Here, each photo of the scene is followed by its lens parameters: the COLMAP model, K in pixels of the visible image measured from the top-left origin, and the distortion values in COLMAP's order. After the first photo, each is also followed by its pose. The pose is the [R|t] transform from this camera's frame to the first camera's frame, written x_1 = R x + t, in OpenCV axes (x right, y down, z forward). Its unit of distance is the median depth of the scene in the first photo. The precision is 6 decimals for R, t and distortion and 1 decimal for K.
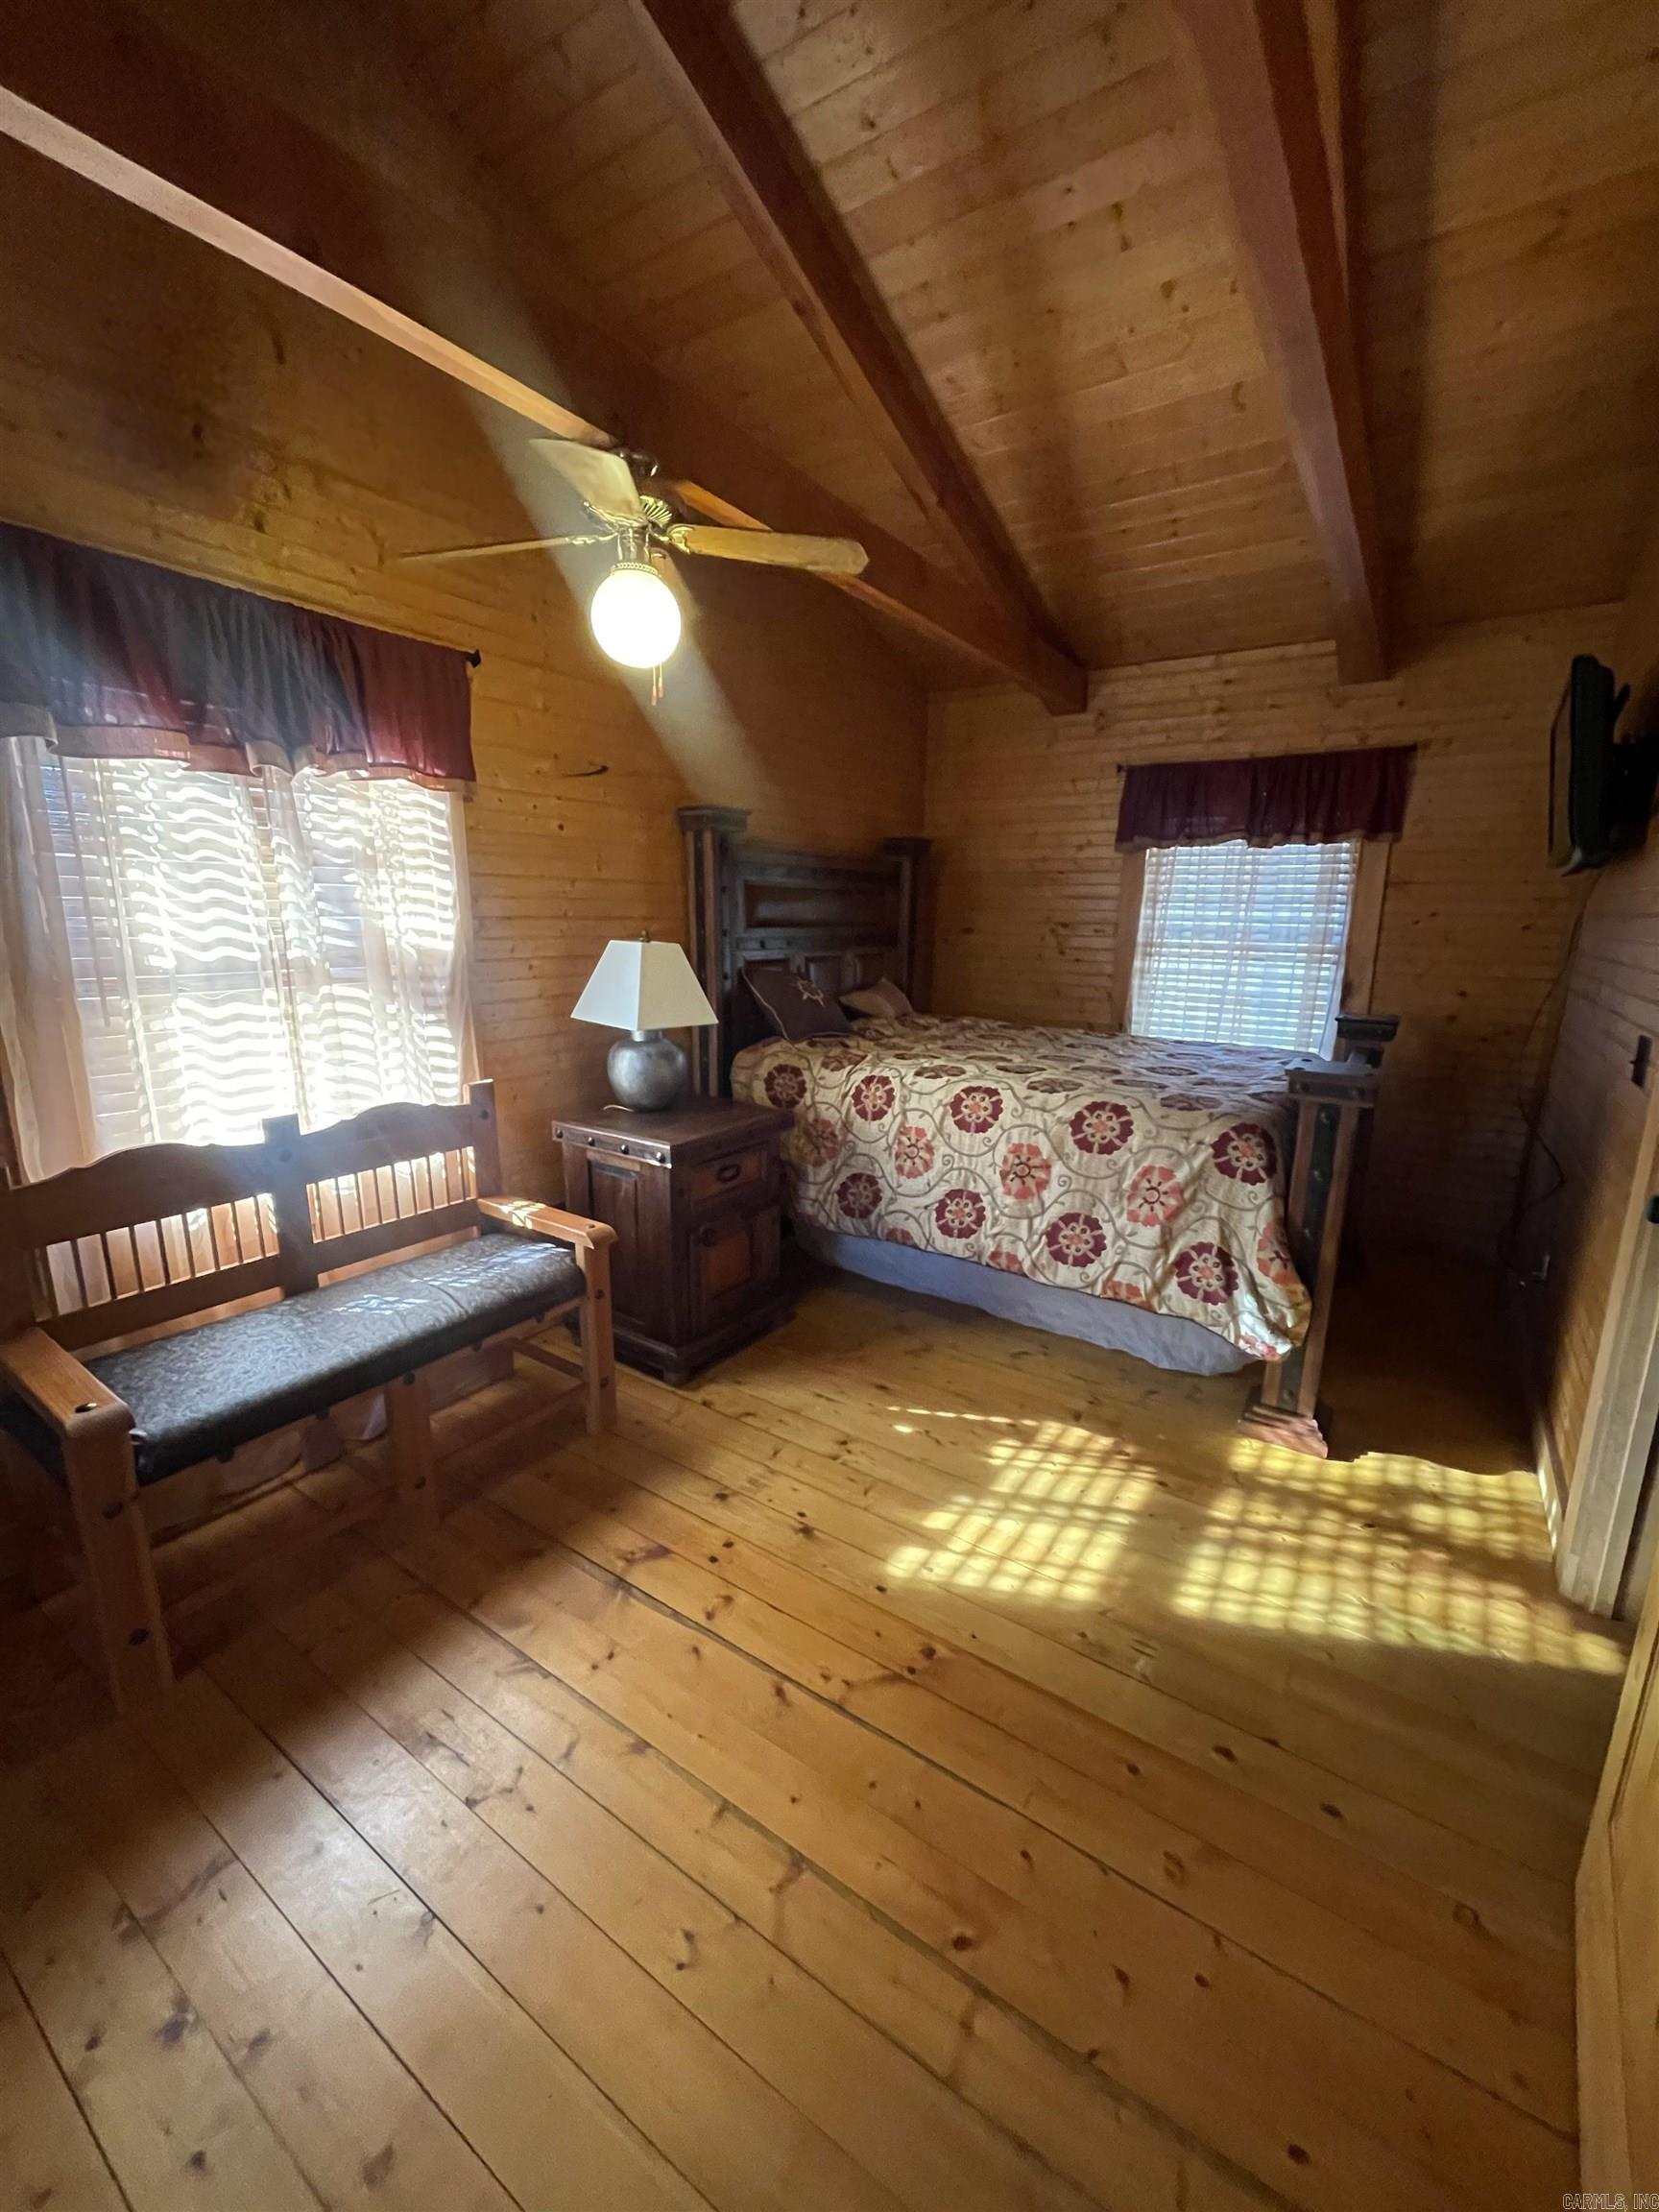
lens RADIAL K [[886.0, 0, 839.6], [0, 886.0, 1103.1], [0, 0, 1]] dist [-0.001244, -0.000050]
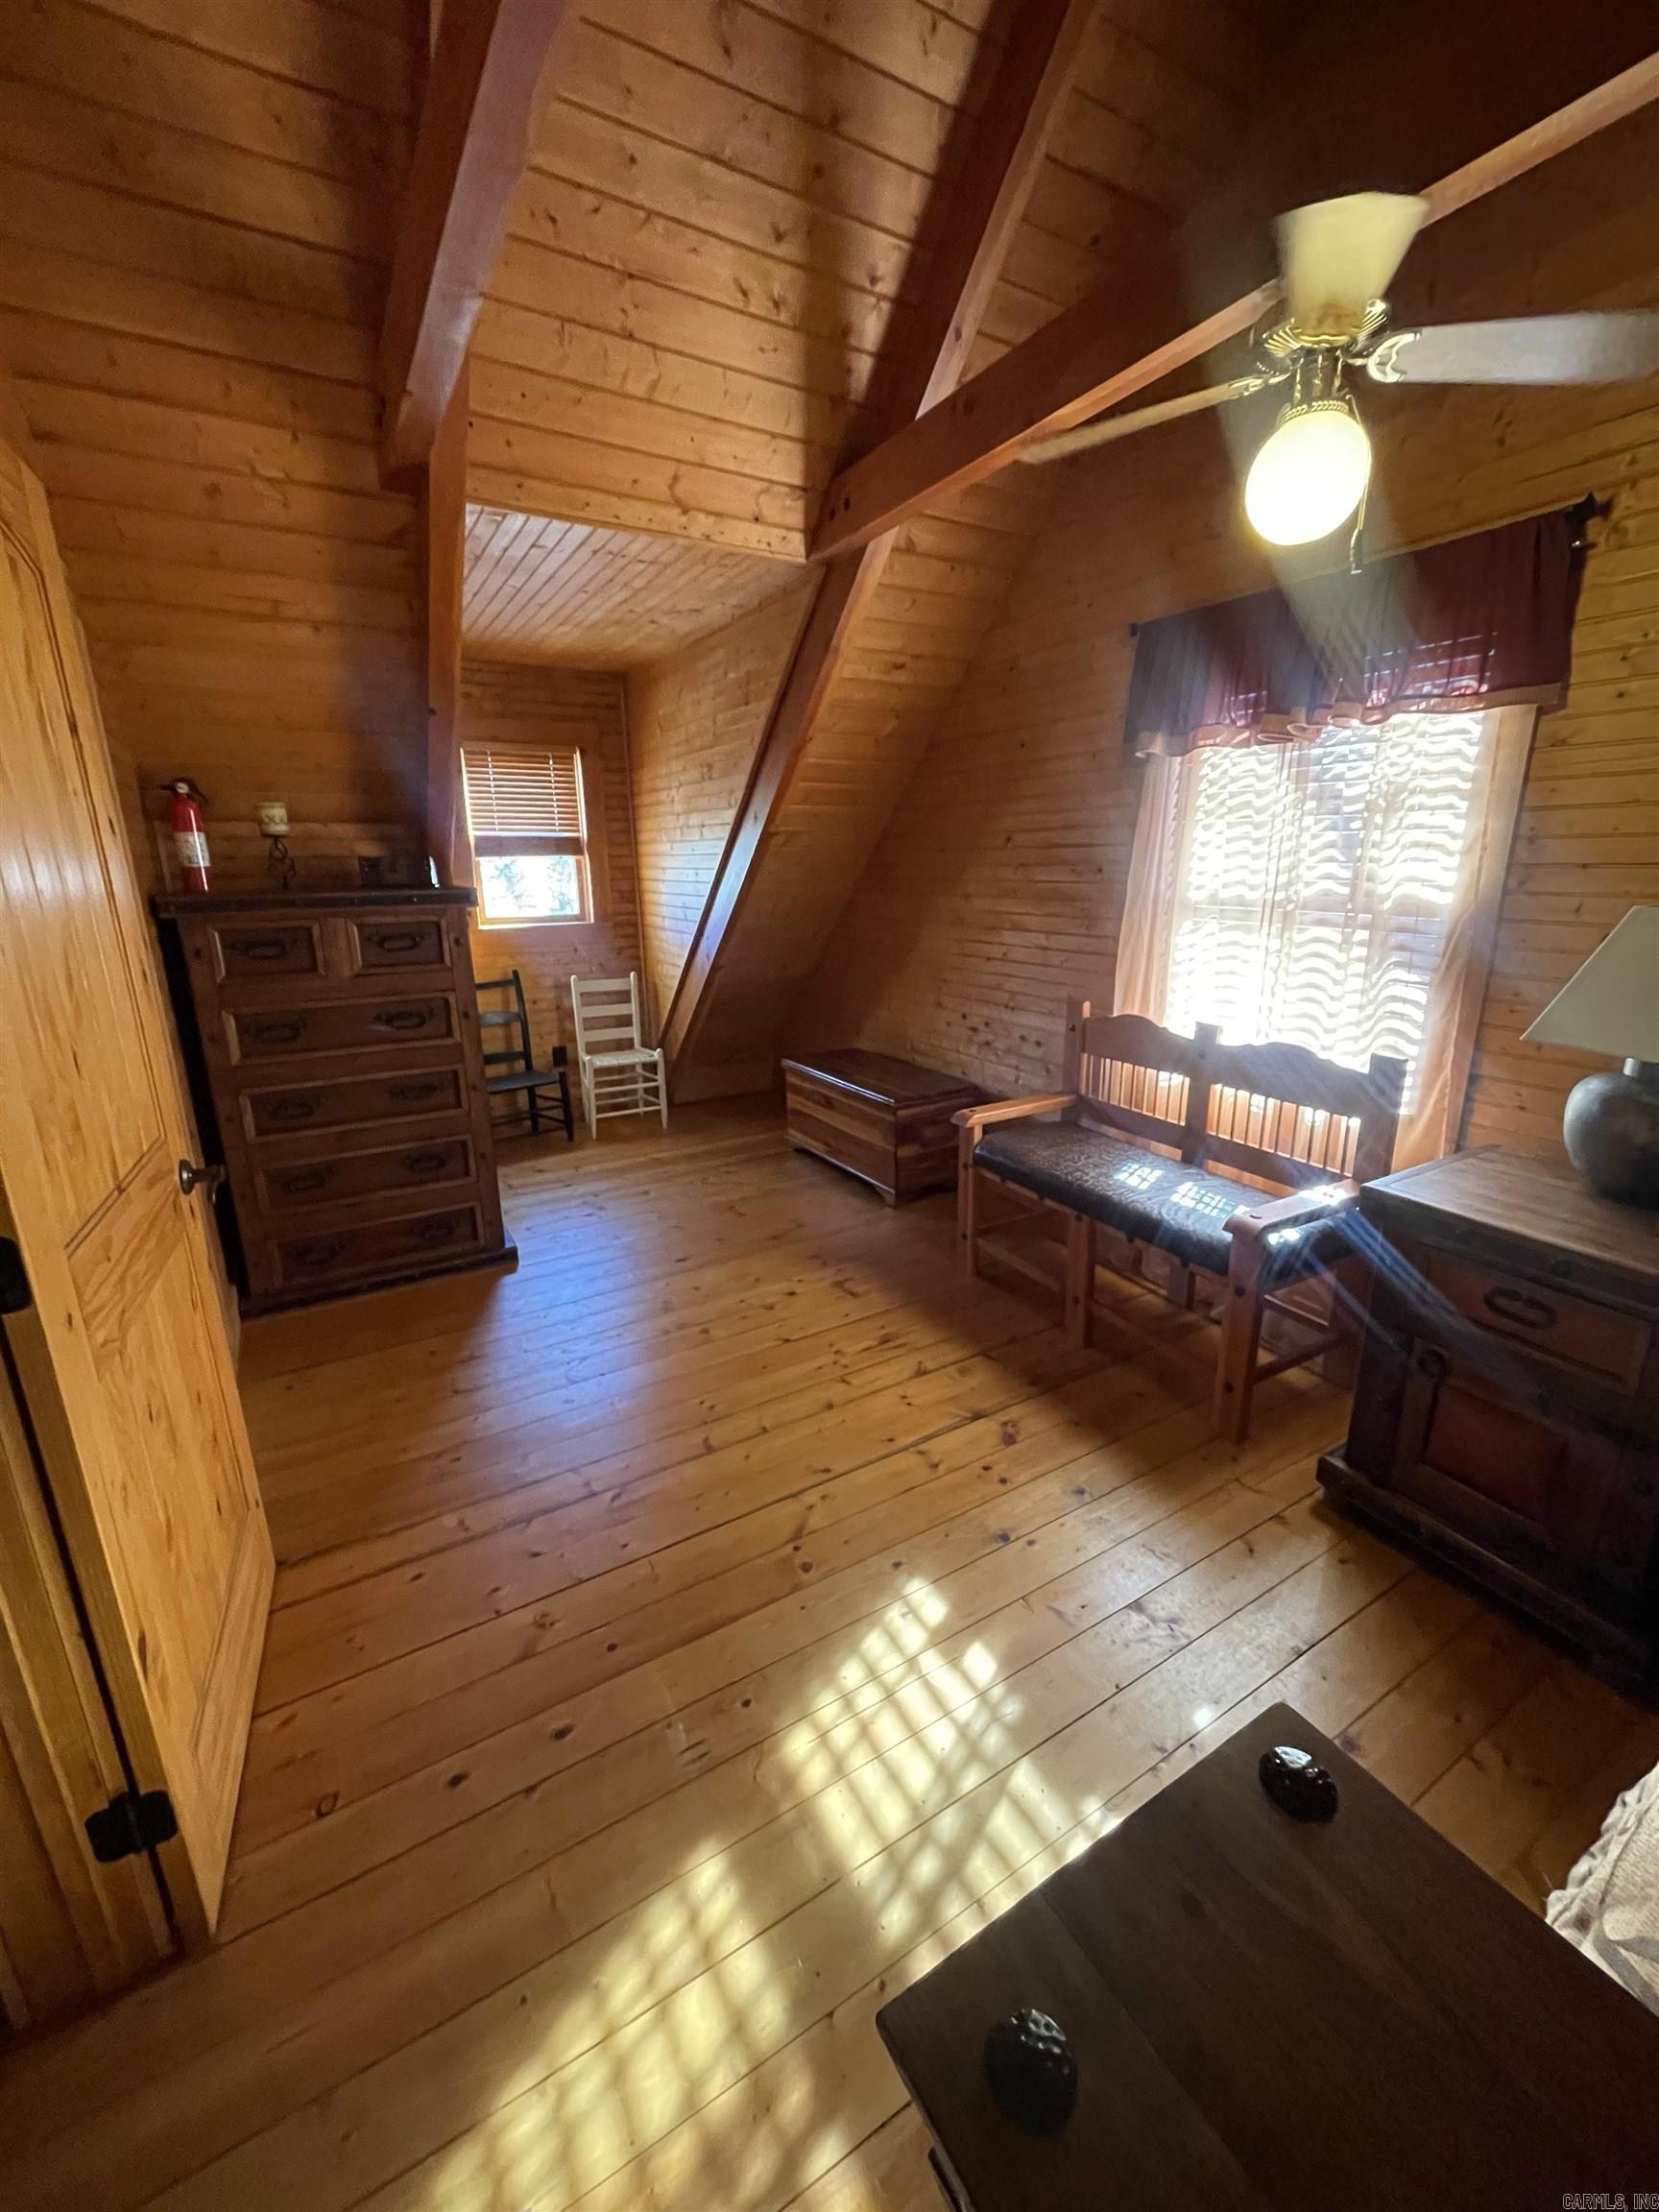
lens RADIAL K [[886.0, 0, 841.2], [0, 886.0, 1107.6], [0, 0, 1]] dist [-0.001244, -0.000050]
pose [[-0.434866, 0.232811, -0.869880, 0.721545], [-0.192576, 0.919610, 0.342392, -0.206022], [0.879662, 0.316413, -0.355073, 1.024292]]
